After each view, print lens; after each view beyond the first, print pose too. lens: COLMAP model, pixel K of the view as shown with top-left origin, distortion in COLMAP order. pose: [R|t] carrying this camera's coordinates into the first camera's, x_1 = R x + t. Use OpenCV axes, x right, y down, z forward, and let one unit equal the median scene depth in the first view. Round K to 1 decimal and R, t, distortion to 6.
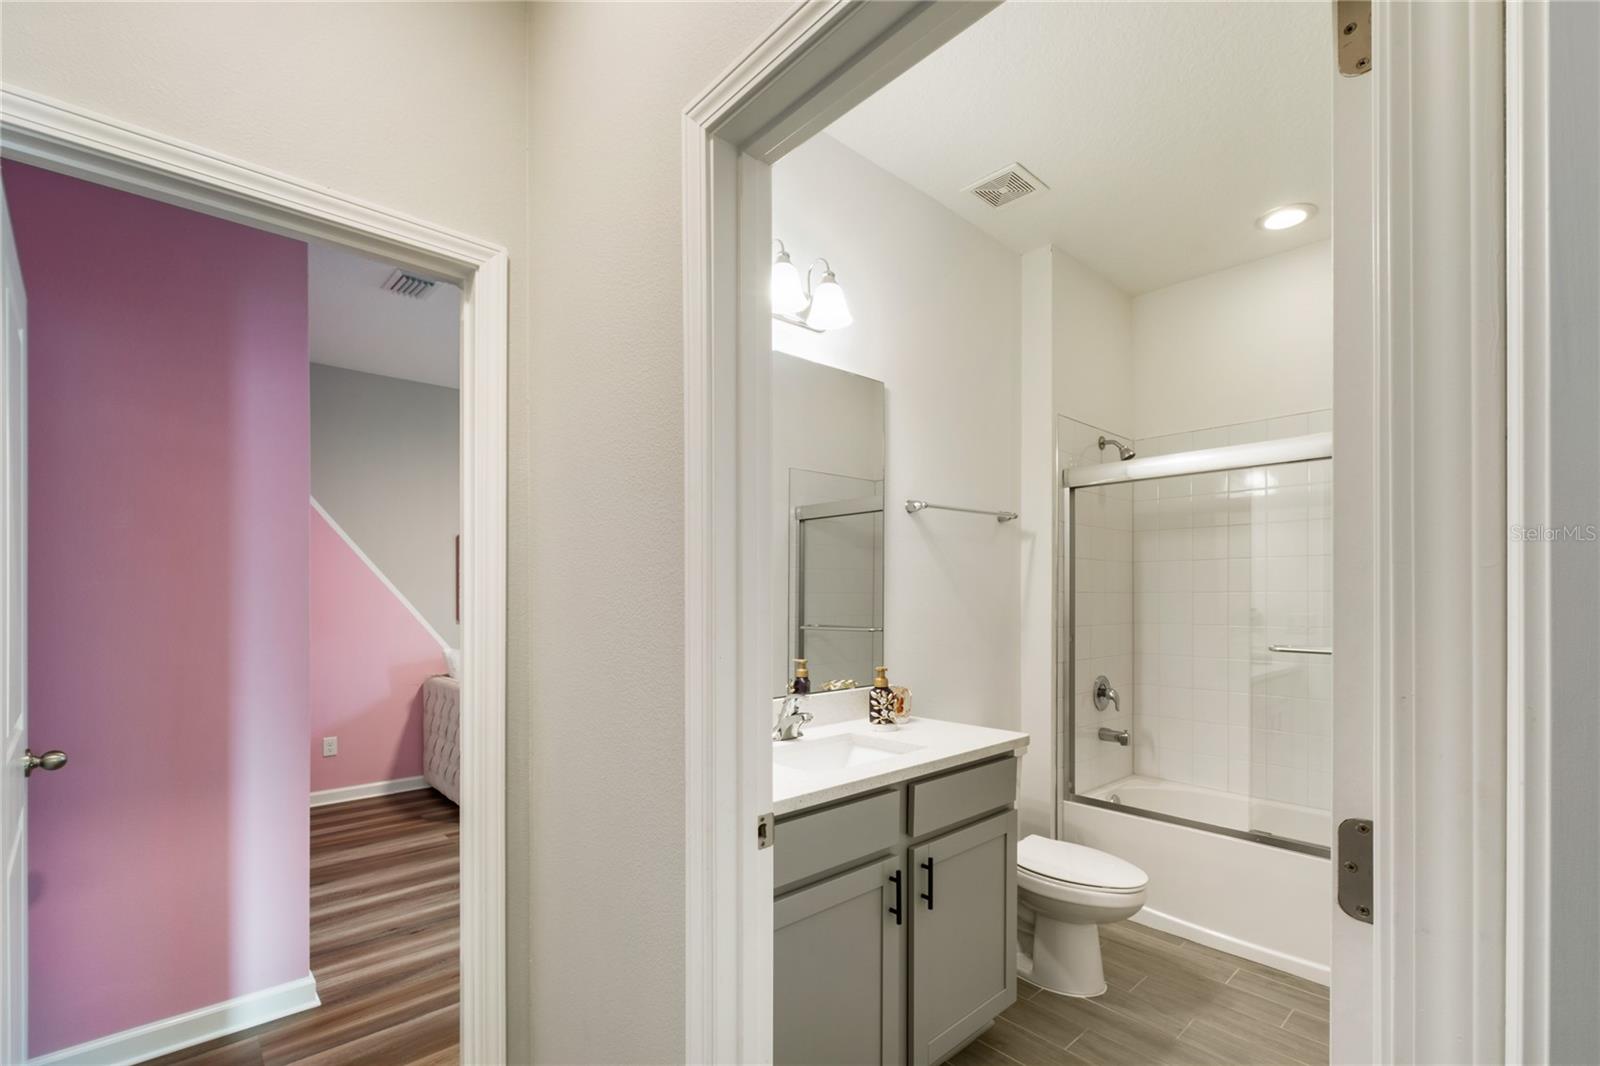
lens RADIAL K [[684.9, 0, 815.6], [0, 684.9, 597.6], [0, 0, 1]] dist [-0.007464, 0.002745]
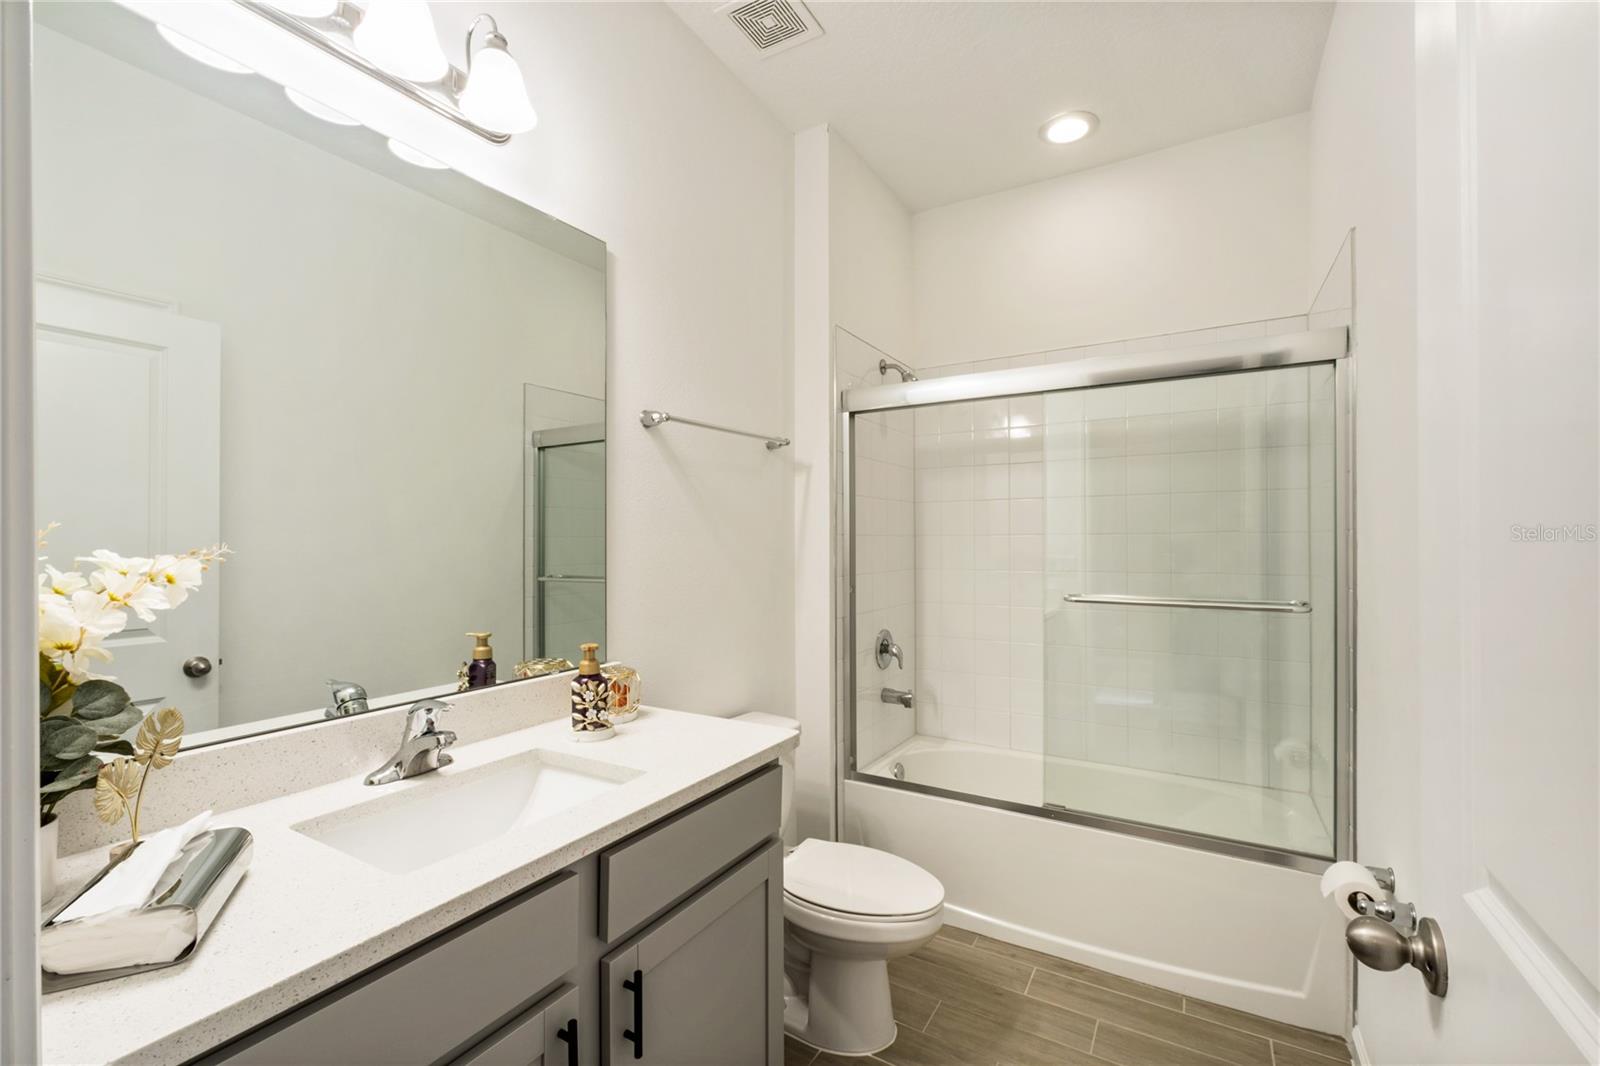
lens RADIAL K [[684.9, 0, 808.0], [0, 684.9, 539.9], [0, 0, 1]] dist [-0.007464, 0.002745]
pose [[0.956268, -0.003061, 0.292474, 0.091908], [0.004199, 0.999986, -0.003265, 0.001109], [-0.292460, 0.004350, 0.956268, 0.254059]]
